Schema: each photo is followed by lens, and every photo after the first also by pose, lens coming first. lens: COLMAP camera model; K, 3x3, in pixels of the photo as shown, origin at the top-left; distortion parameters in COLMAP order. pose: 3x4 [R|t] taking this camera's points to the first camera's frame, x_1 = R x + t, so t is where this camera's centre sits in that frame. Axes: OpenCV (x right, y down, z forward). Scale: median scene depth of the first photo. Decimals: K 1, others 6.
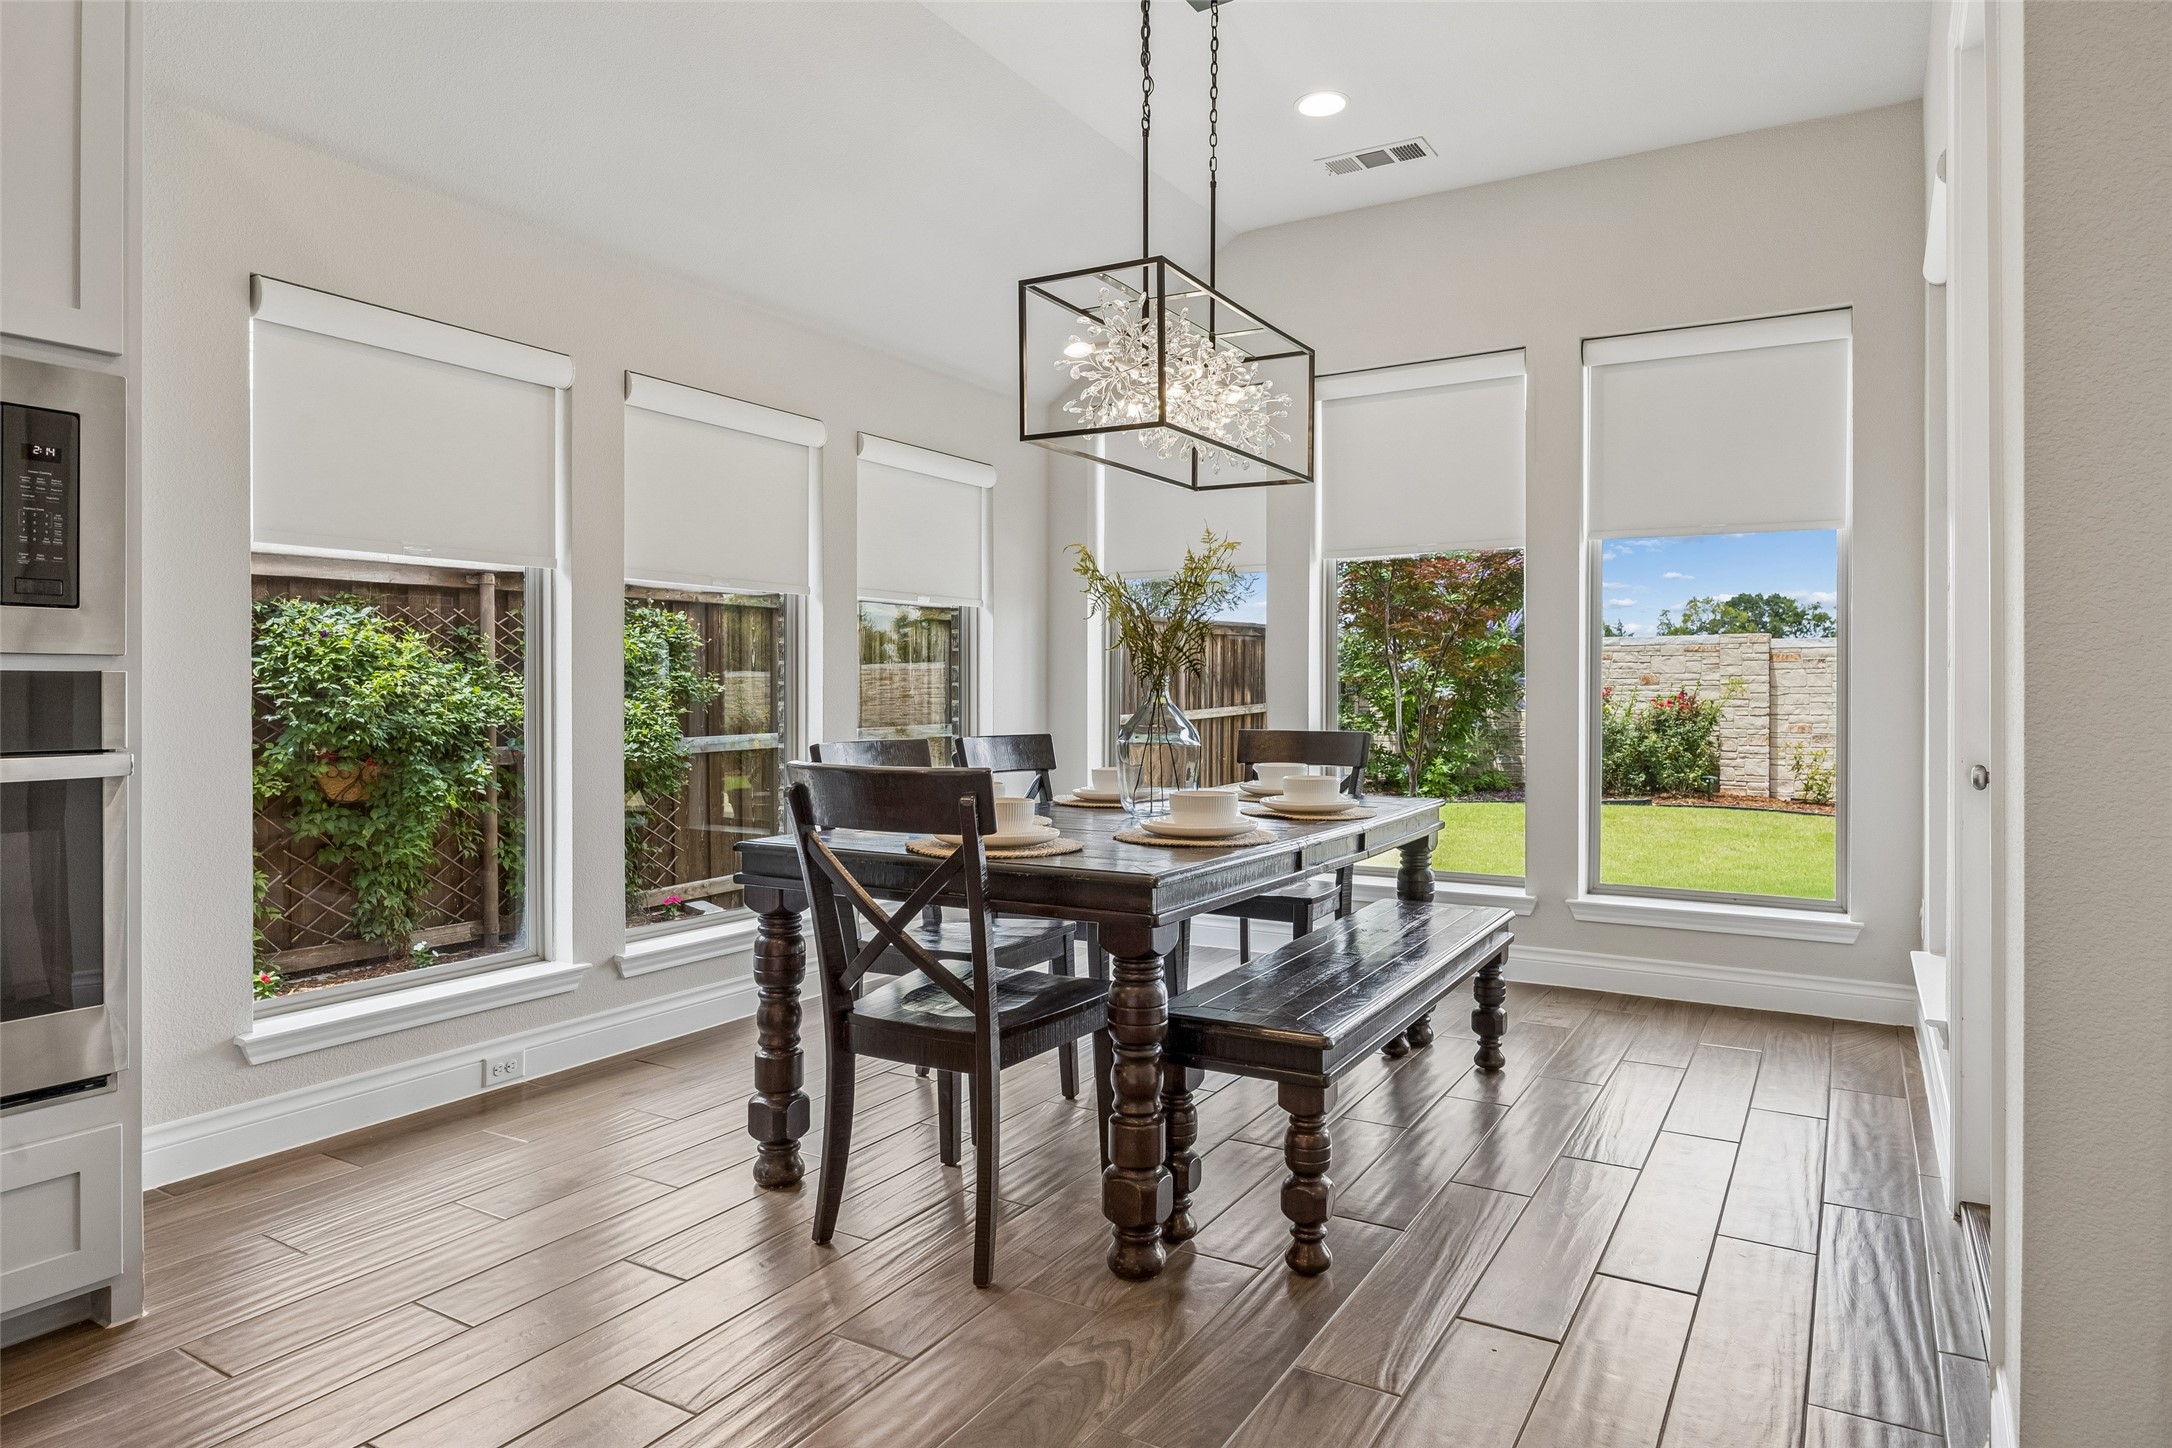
lens RADIAL K [[1282.5, 0, 1082.8], [0, 1282.5, 709.5], [0, 0, 1]] dist [-0.002614, -0.000046]
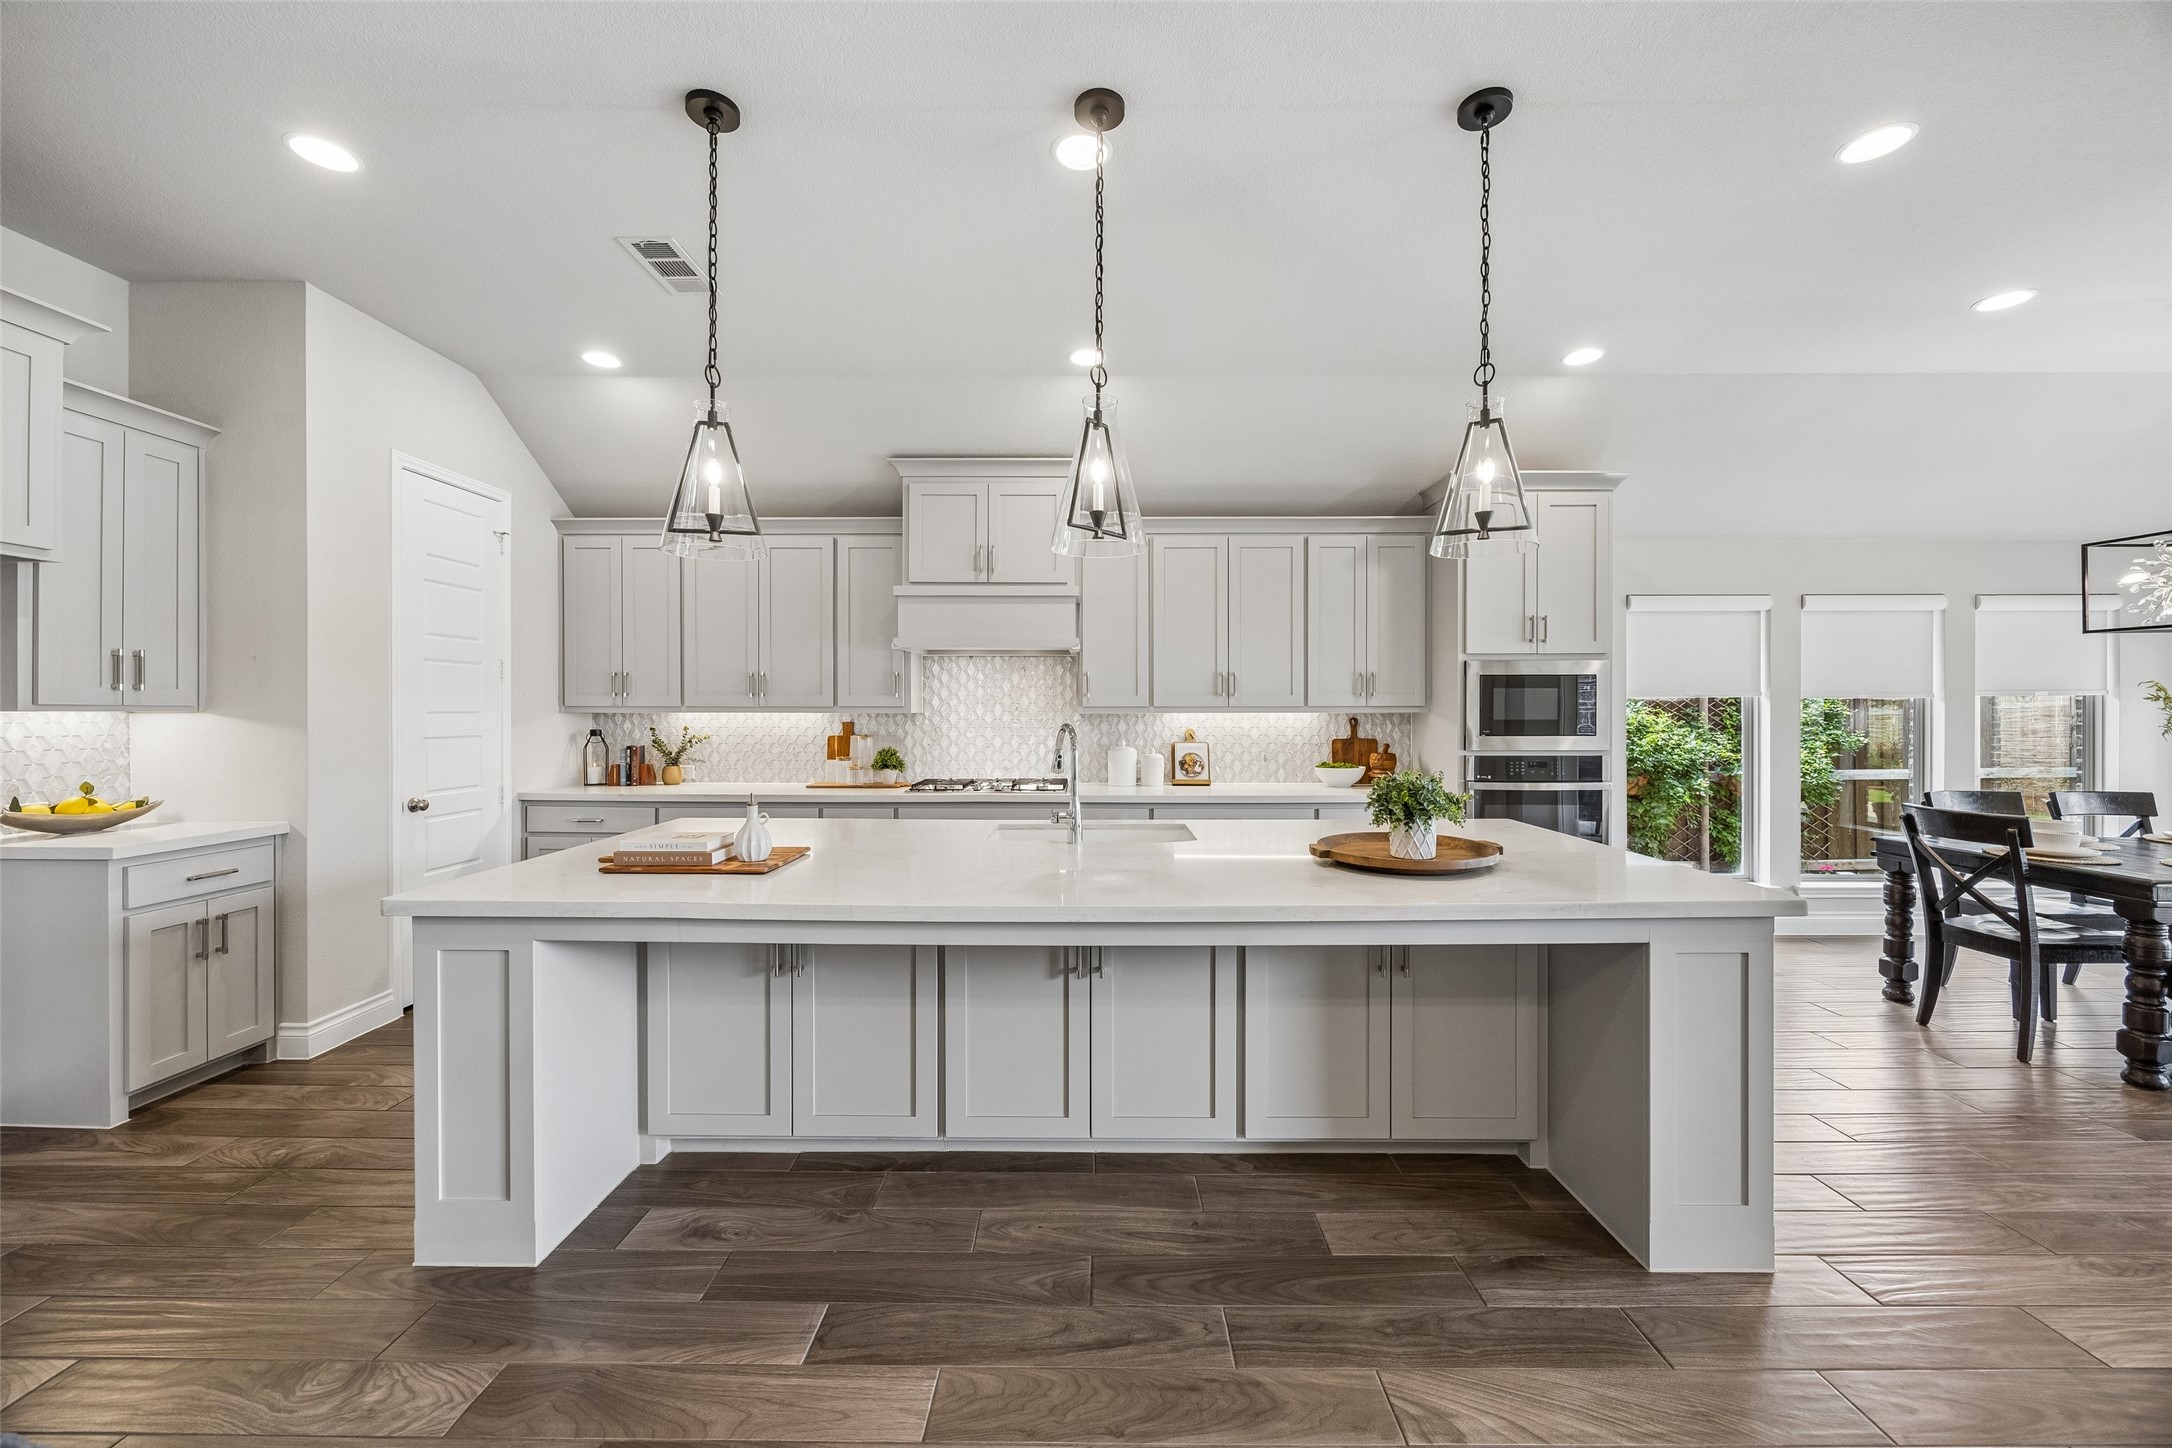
lens RADIAL K [[839.3, 0, 1082.8], [0, 839.3, 711.8], [0, 0, 1]] dist [0.001812, -0.000098]
pose [[0.517400, -0.000194, -0.855744, 0.187375], [-0.008936, 0.999944, -0.005630, -0.064590], [0.855697, 0.010560, 0.517369, -0.645164]]
